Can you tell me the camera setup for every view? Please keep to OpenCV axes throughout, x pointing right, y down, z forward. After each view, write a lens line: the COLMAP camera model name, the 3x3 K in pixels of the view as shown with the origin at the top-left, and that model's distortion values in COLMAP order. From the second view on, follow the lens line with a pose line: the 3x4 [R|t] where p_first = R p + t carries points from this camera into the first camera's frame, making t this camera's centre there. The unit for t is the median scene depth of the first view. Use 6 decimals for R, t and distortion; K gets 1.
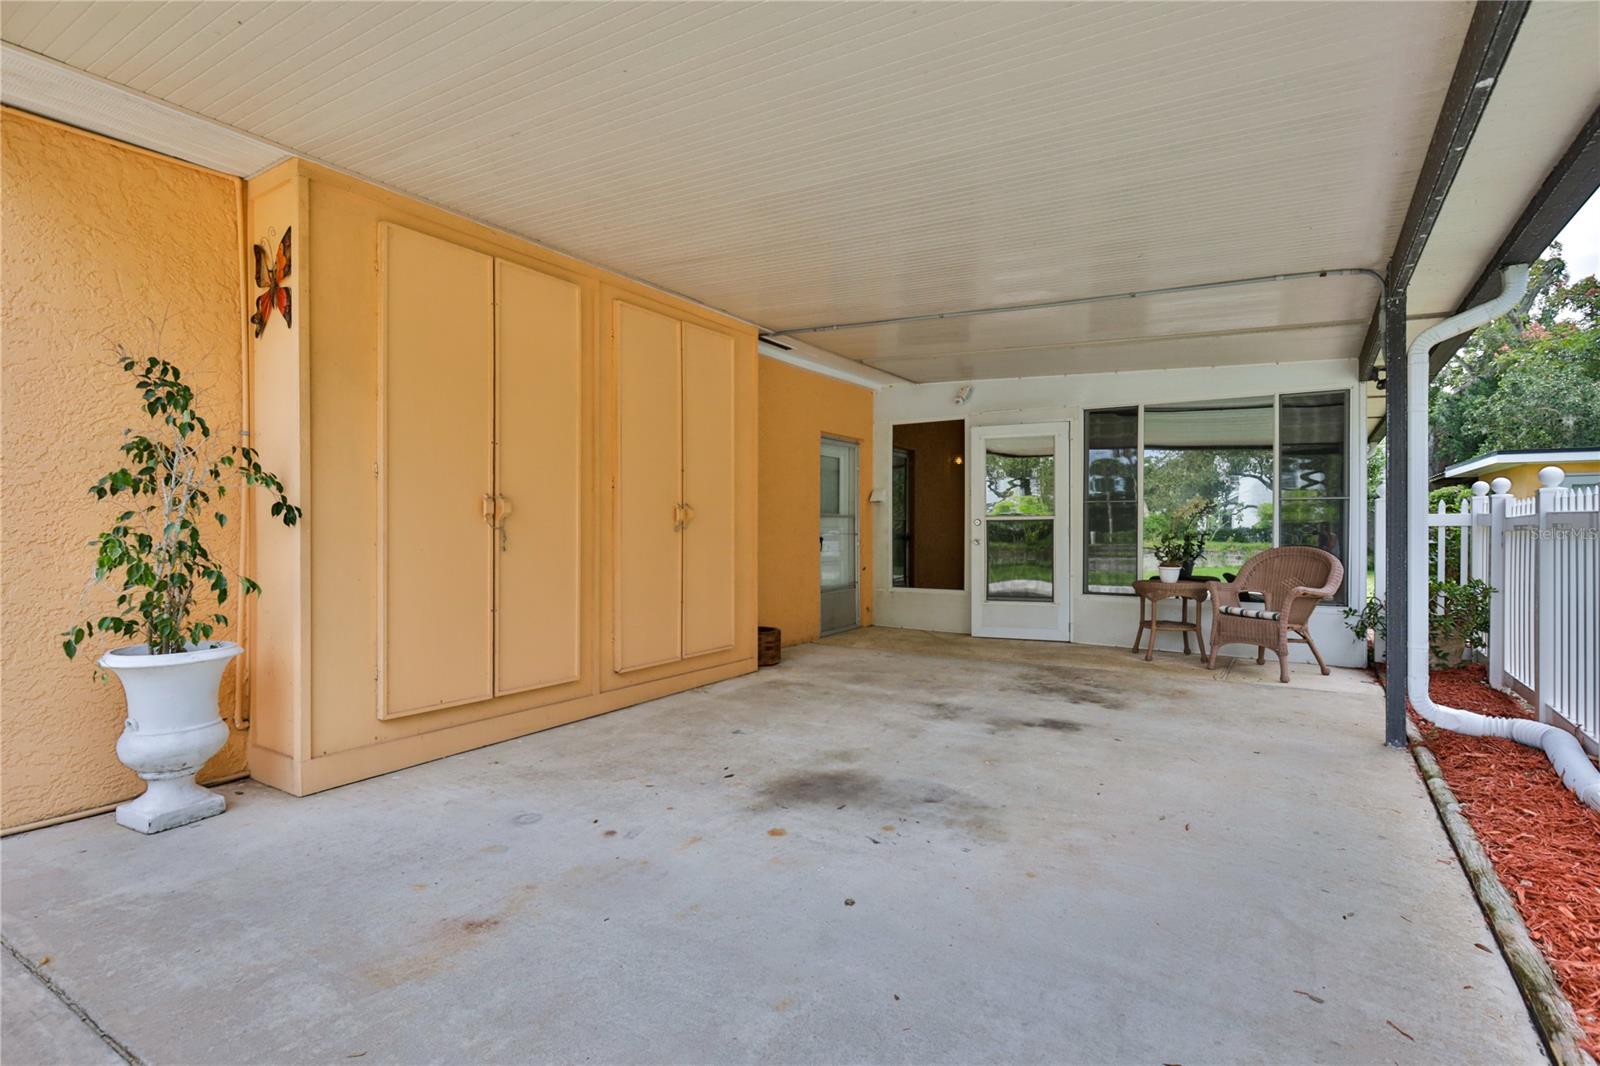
lens RADIAL K [[771.0, 0, 799.2], [0, 771.0, 532.7], [0, 0, 1]] dist [-0.004252, 0.002536]
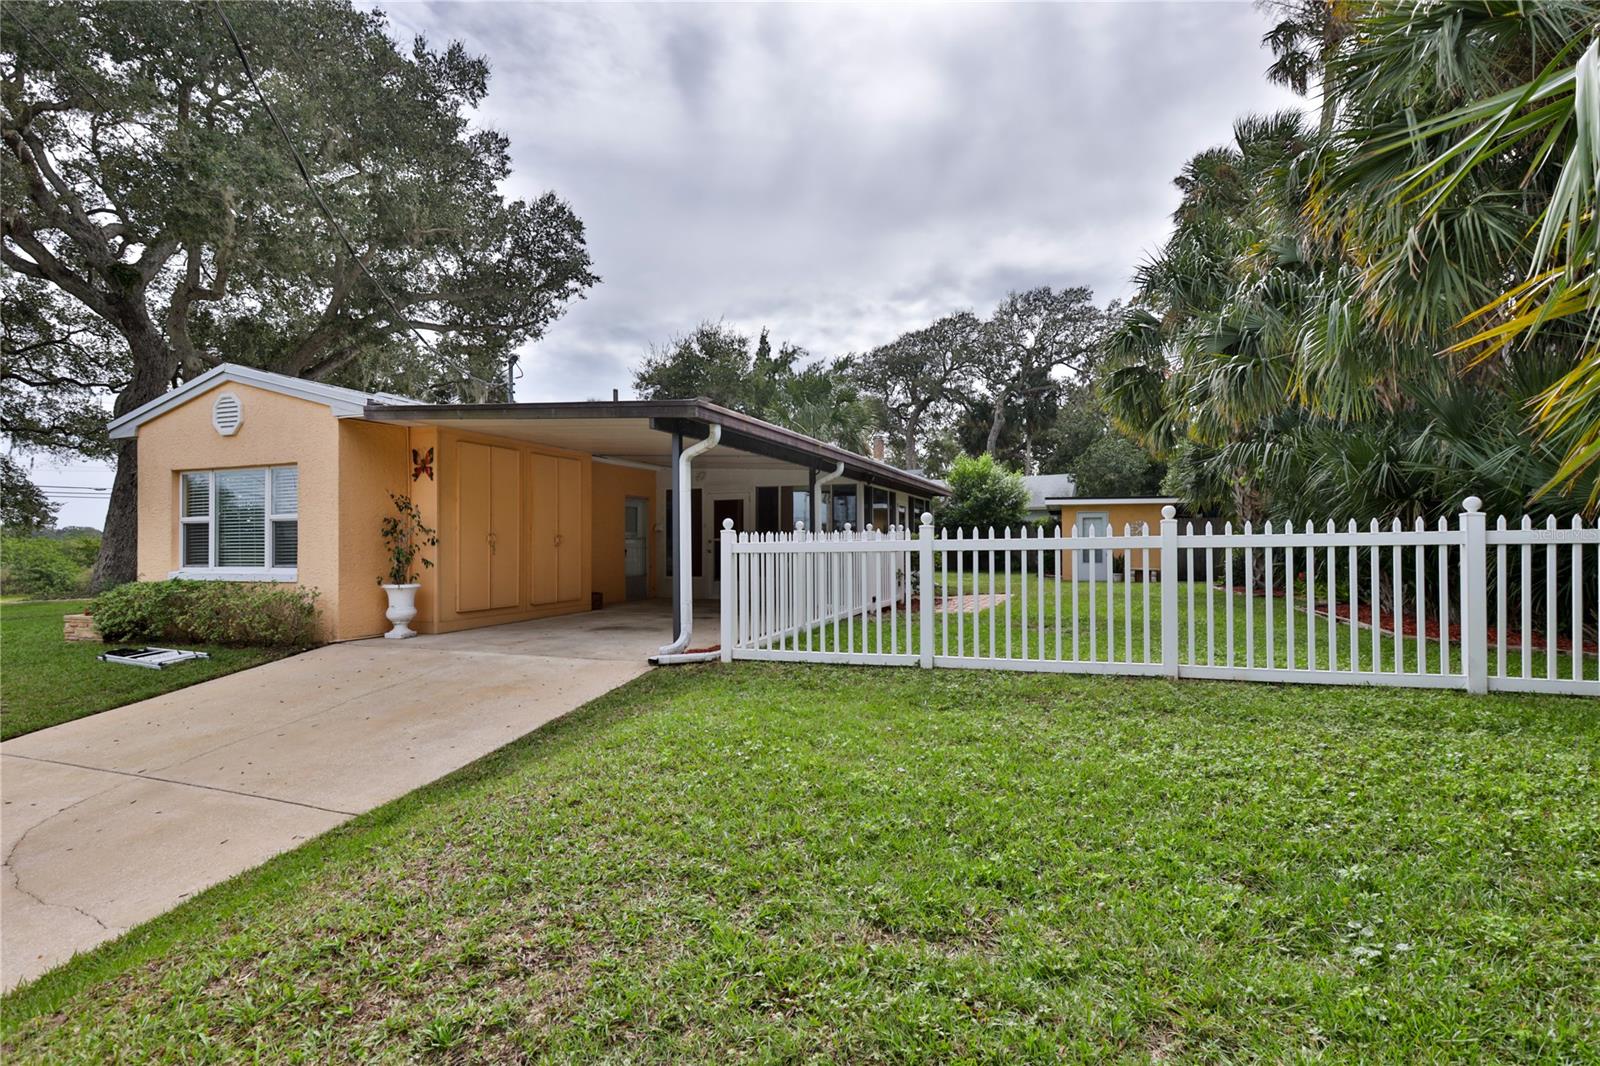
lens RADIAL K [[771.0, 0, 791.8], [0, 771.0, 537.1], [0, 0, 1]] dist [-0.004252, 0.002536]
pose [[0.980705, 0.001296, 0.195491, 0.129690], [0.001487, 0.999900, -0.014091, 0.003454], [-0.195489, 0.014110, 0.980604, -2.107242]]
